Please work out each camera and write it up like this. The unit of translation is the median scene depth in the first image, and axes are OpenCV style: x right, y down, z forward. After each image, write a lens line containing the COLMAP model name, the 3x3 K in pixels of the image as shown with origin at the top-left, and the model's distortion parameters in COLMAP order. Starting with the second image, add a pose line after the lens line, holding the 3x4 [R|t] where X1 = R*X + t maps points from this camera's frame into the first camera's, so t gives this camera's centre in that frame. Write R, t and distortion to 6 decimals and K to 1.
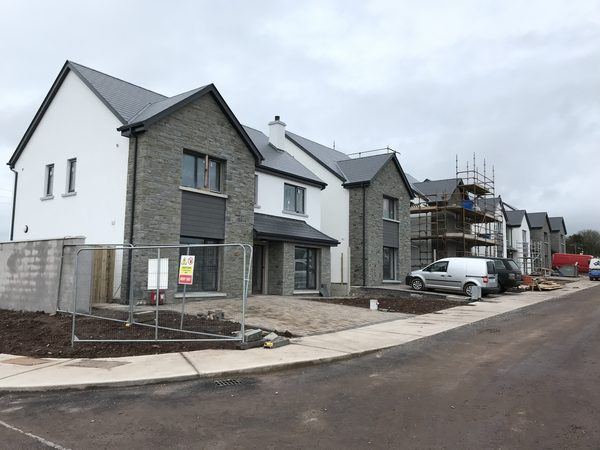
lens RADIAL K [[524.5, 0, 300.0], [0, 524.5, 225.0], [0, 0, 1]] dist [0.006569, 0.008776]
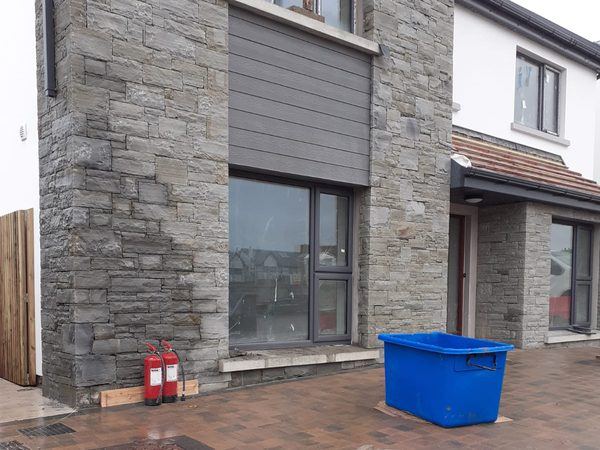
lens RADIAL K [[524.5, 0, 300.0], [0, 524.5, 225.0], [0, 0, 1]] dist [0.006569, 0.008776]
pose [[0.980133, -0.037904, -0.194687, -0.121708], [0.030743, 0.998740, -0.039671, 0.060863], [0.195946, 0.032897, 0.980063, 0.657648]]
